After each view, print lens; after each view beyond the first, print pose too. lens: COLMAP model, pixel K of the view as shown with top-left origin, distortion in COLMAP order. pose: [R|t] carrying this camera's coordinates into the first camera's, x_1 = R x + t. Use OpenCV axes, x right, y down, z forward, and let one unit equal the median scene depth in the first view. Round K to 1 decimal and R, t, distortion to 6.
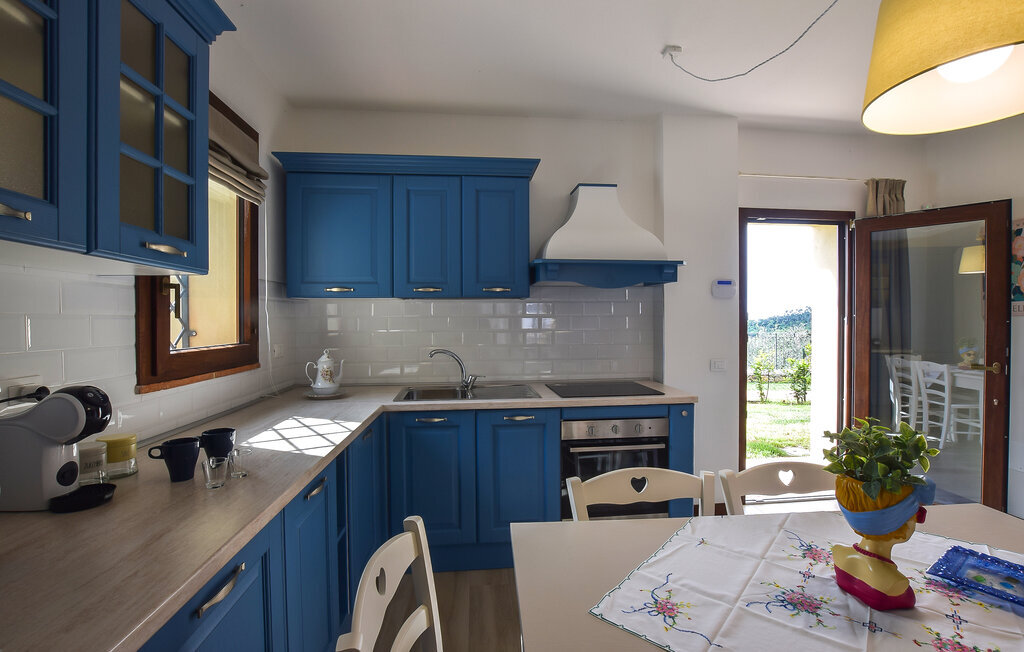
lens RADIAL K [[454.0, 0, 512.0], [0, 454.0, 326.0], [0, 0, 1]] dist [-0.001970, 0.000001]
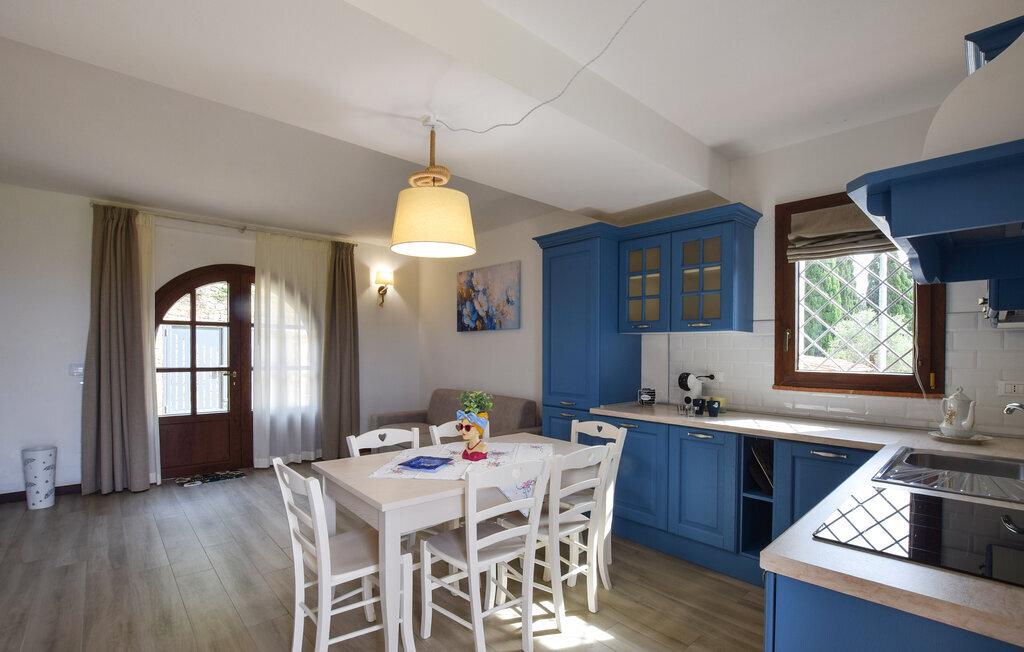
lens RADIAL K [[454.0, 0, 512.0], [0, 454.0, 326.0], [0, 0, 1]] dist [-0.001970, 0.000001]
pose [[-0.808638, -0.035276, -0.587249, 0.663716], [-0.010854, 0.998925, -0.045060, -0.013208], [0.588207, -0.030063, -0.808151, 0.989348]]
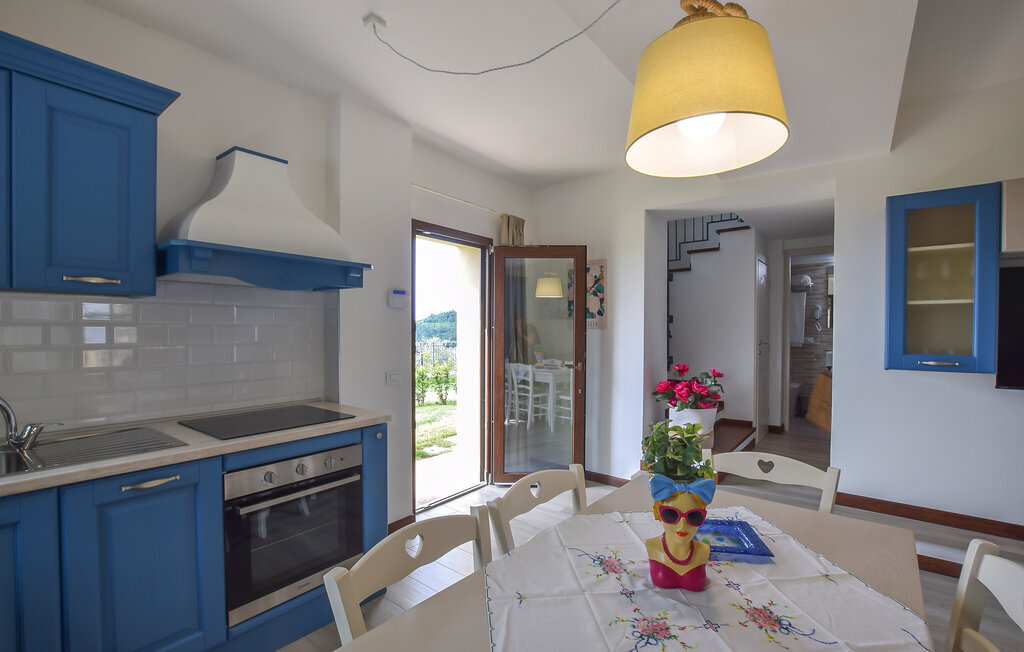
lens RADIAL K [[458.6, 0, 508.2], [0, 458.6, 335.3], [0, 0, 1]] dist [-0.017752, 0.000215]
pose [[0.696928, -0.002916, 0.717135, -0.075719], [0.004897, 0.999988, -0.000692, -0.002127], [-0.717124, 0.003994, 0.696934, 0.165097]]
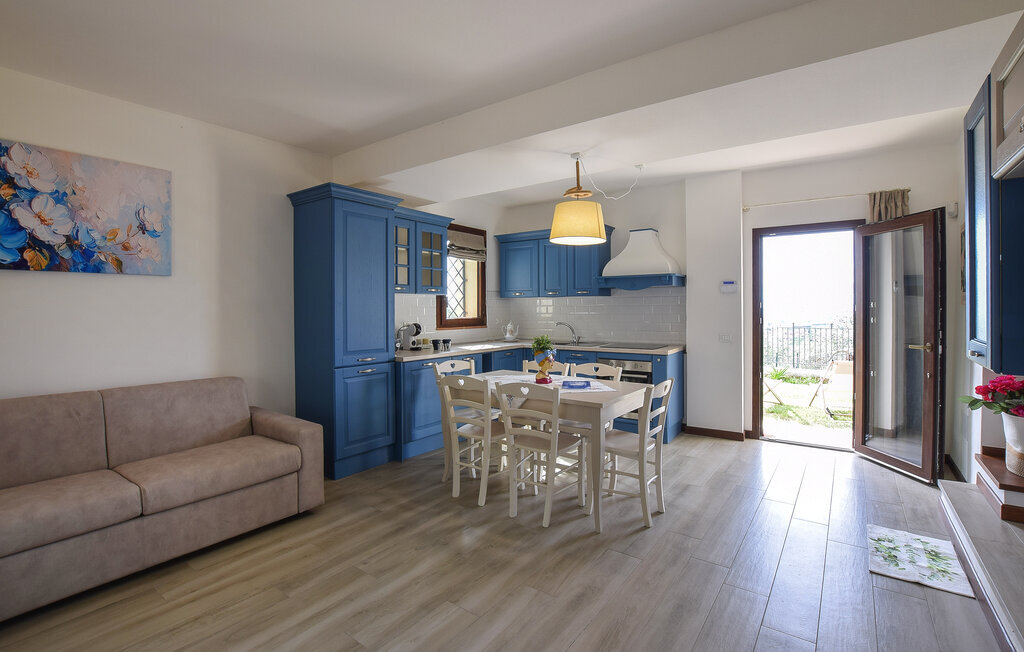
lens RADIAL K [[483.7, 0, 509.5], [0, 483.7, 309.2], [0, 0, 1]] dist [-0.056502, 0.000046]
pose [[0.725990, 0.003747, -0.687695, 1.027594], [-0.006270, 0.999980, -0.001171, -0.002643], [0.687676, 0.005162, 0.725999, -0.623317]]
